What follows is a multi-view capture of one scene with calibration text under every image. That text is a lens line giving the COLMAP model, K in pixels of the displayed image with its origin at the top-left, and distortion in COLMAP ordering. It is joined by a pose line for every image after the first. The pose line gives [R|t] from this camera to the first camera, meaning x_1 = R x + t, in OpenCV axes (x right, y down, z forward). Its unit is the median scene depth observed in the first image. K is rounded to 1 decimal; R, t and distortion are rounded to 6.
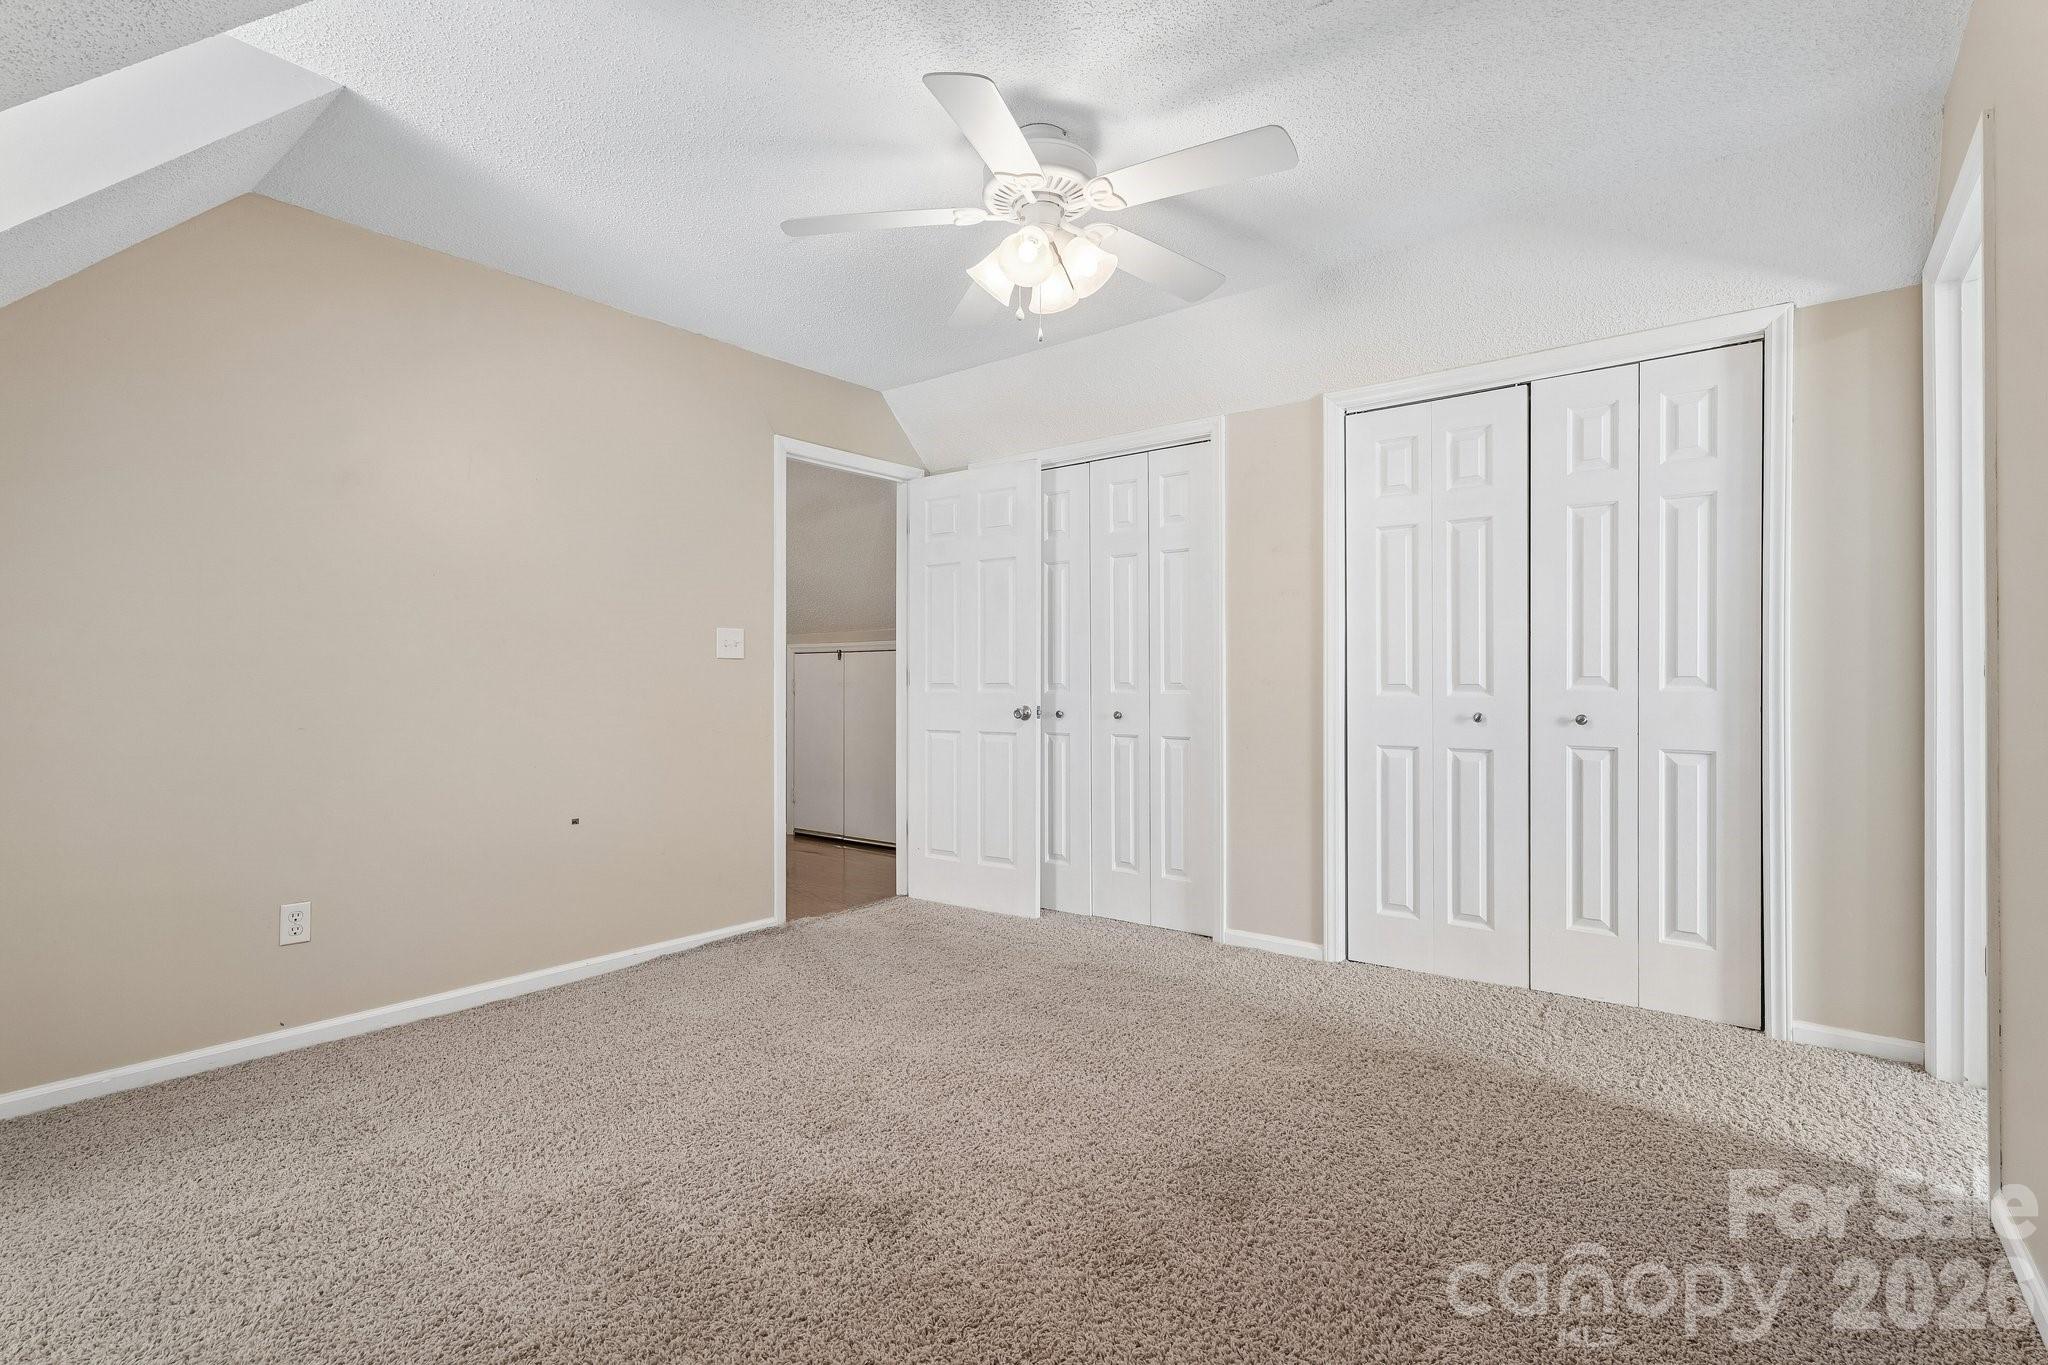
lens RADIAL K [[969.5, 0, 1018.6], [0, 969.5, 693.9], [0, 0, 1]] dist [0.000681, 0.000175]
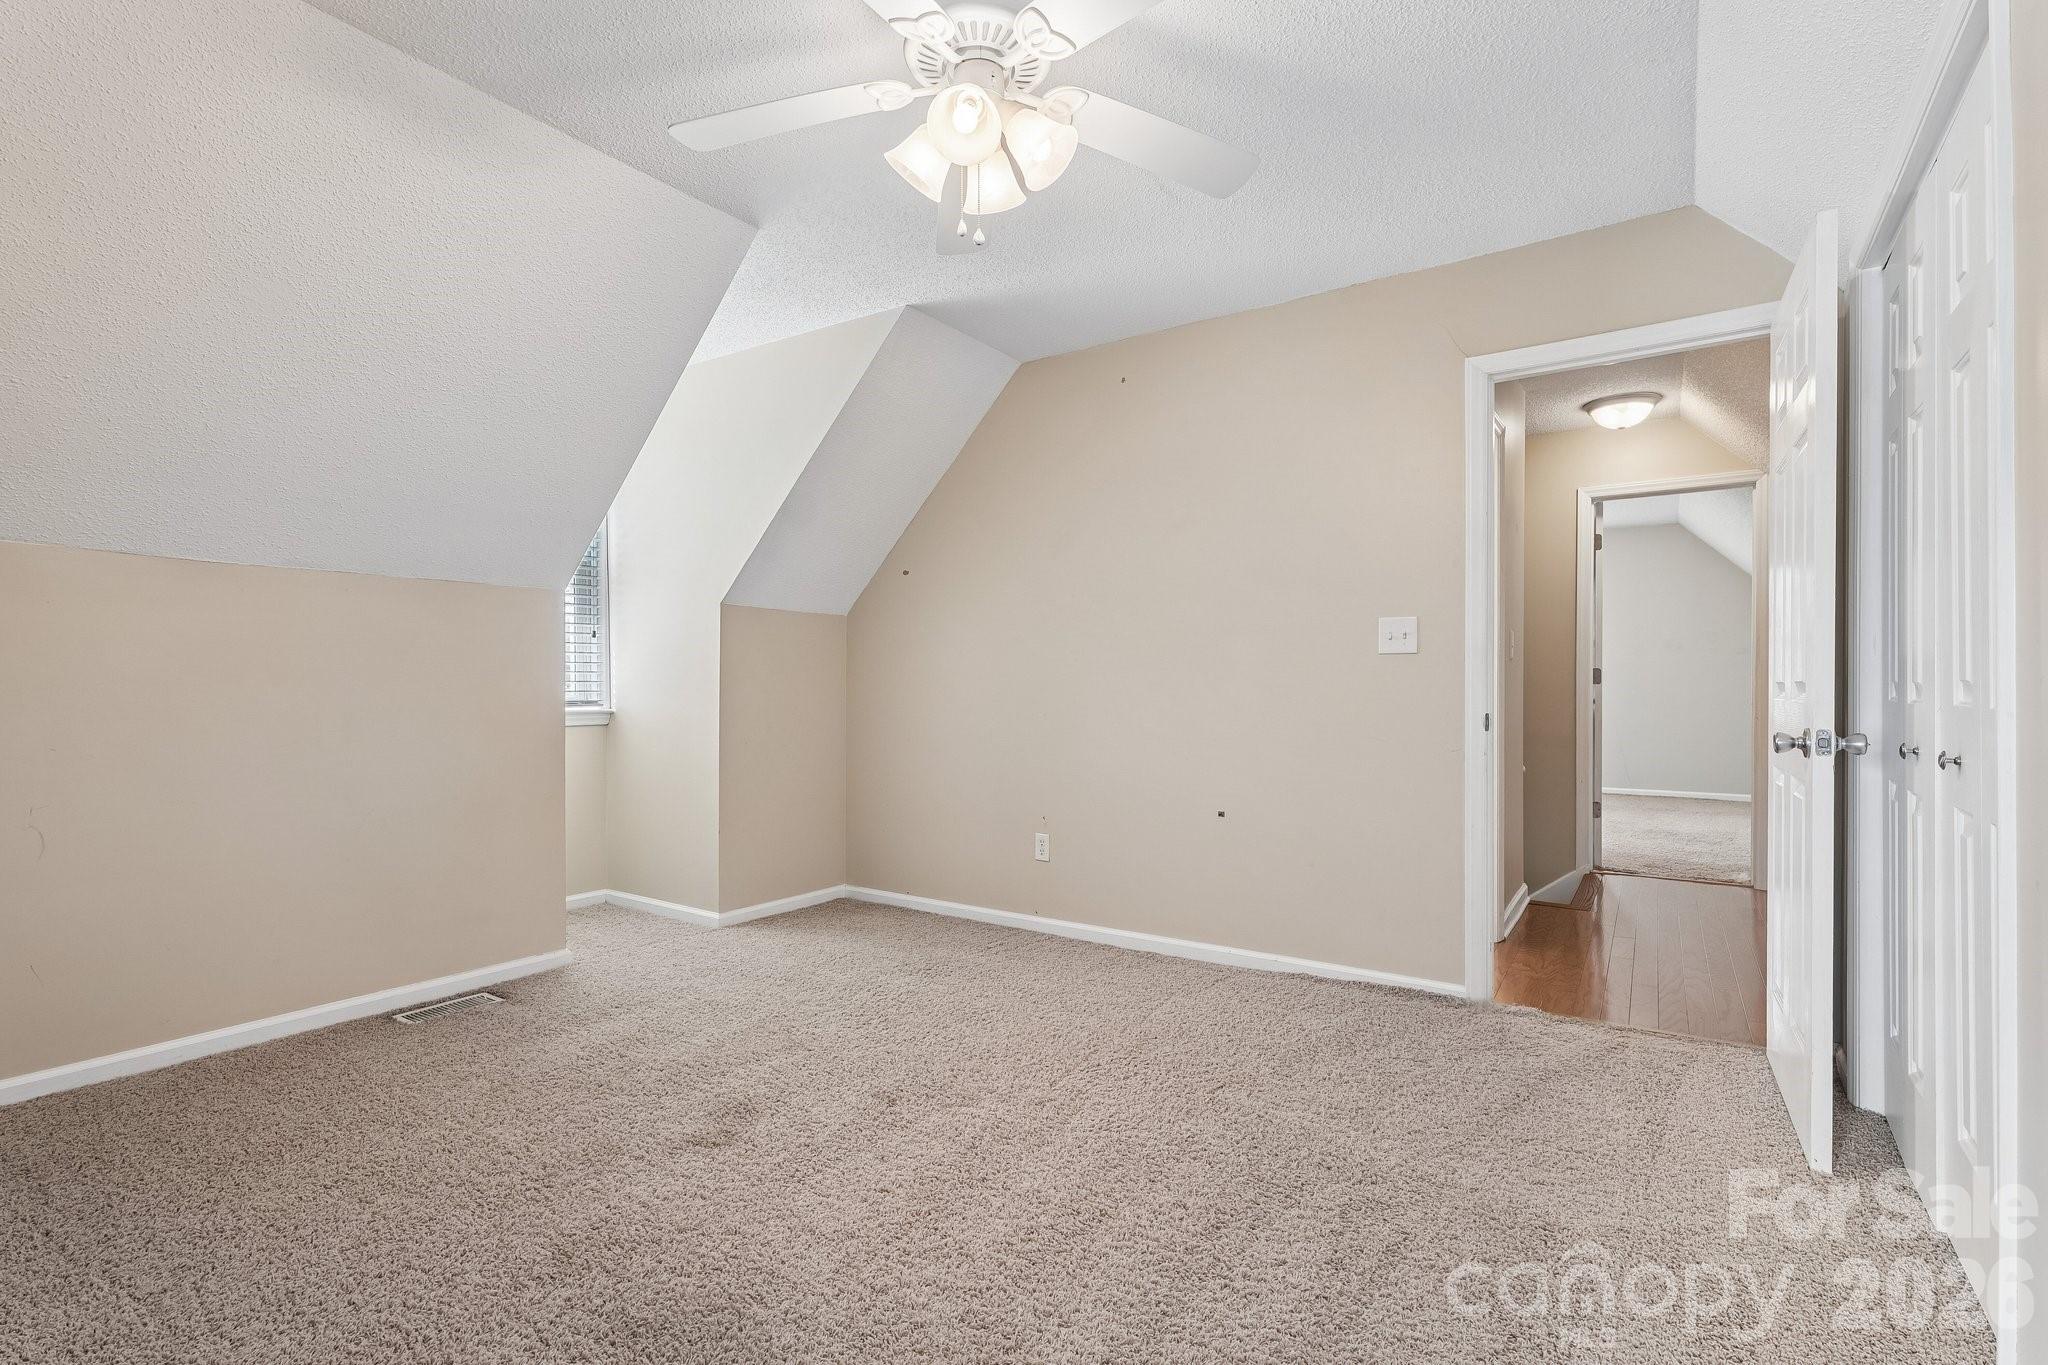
lens RADIAL K [[969.5, 0, 1018.6], [0, 969.5, 693.9], [0, 0, 1]] dist [0.000681, 0.000175]
pose [[0.048725, 0.014857, -0.998702, 0.624184], [-0.001479, 0.999889, 0.014803, -0.016590], [0.998811, 0.000756, 0.048742, 0.763714]]
